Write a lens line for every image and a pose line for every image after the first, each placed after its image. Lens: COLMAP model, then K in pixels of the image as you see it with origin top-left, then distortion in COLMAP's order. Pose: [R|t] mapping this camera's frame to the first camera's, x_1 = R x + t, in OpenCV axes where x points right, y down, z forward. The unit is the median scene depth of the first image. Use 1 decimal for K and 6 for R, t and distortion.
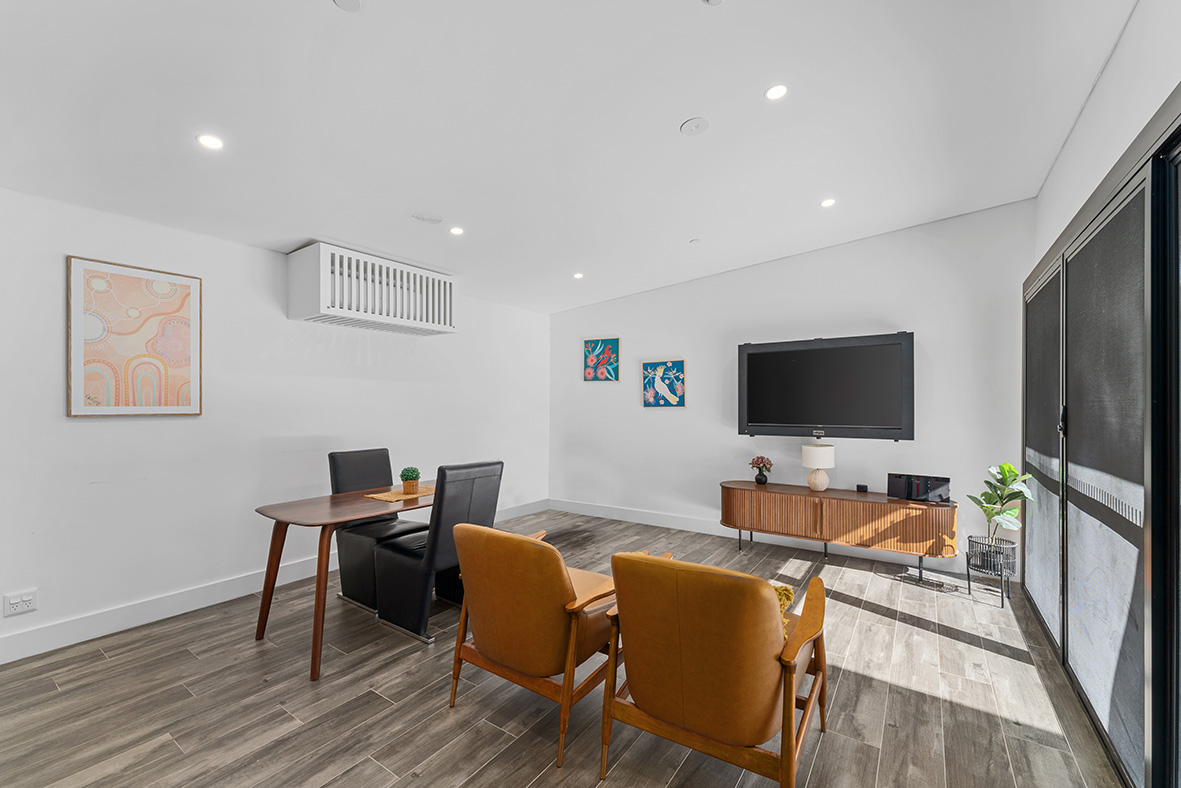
lens RADIAL K [[475.0, 0, 589.6], [0, 475.0, 403.2], [0, 0, 1]] dist [0.001854, 0.000001]
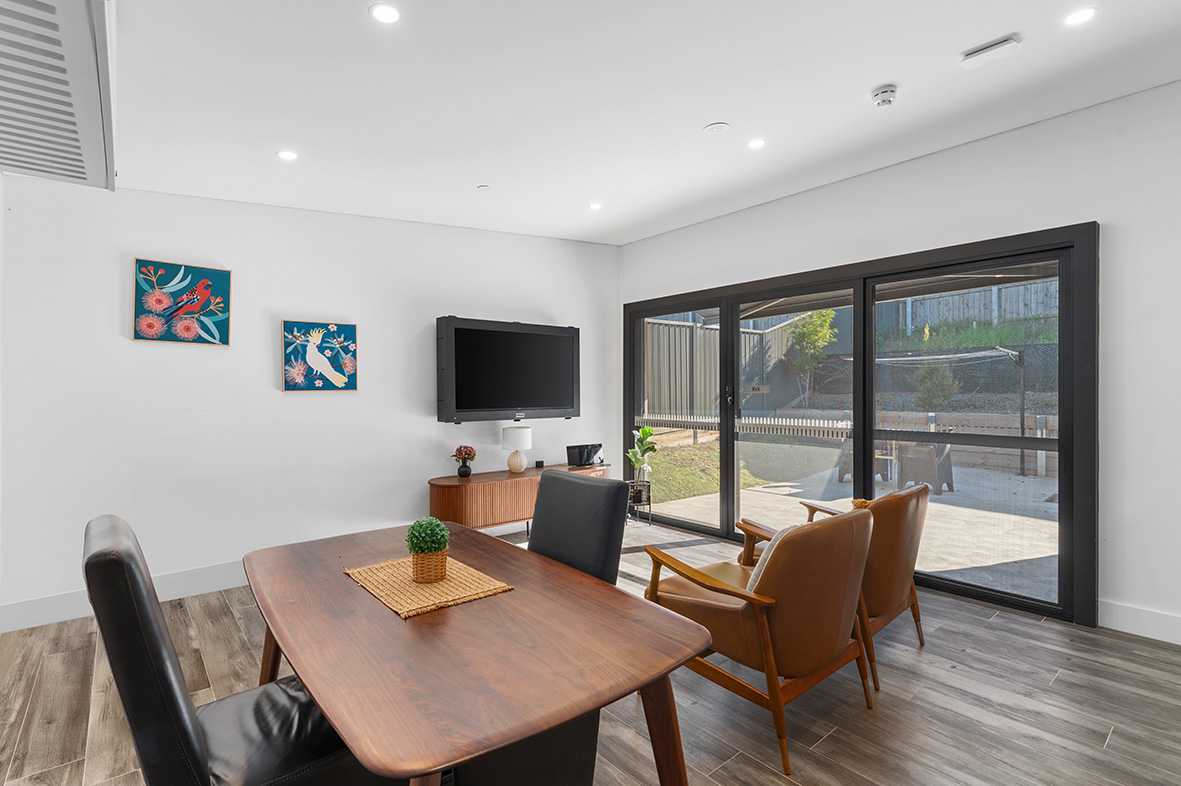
lens RADIAL K [[555.4, 0, 587.6], [0, 555.4, 388.1], [0, 0, 1]] dist [-0.005194, -0.000454]
pose [[0.268987, 0.004718, 0.963132, -0.491797], [0.000969, 0.999986, -0.005170, 0.008734], [-0.963143, 0.002324, 0.268978, 0.426337]]
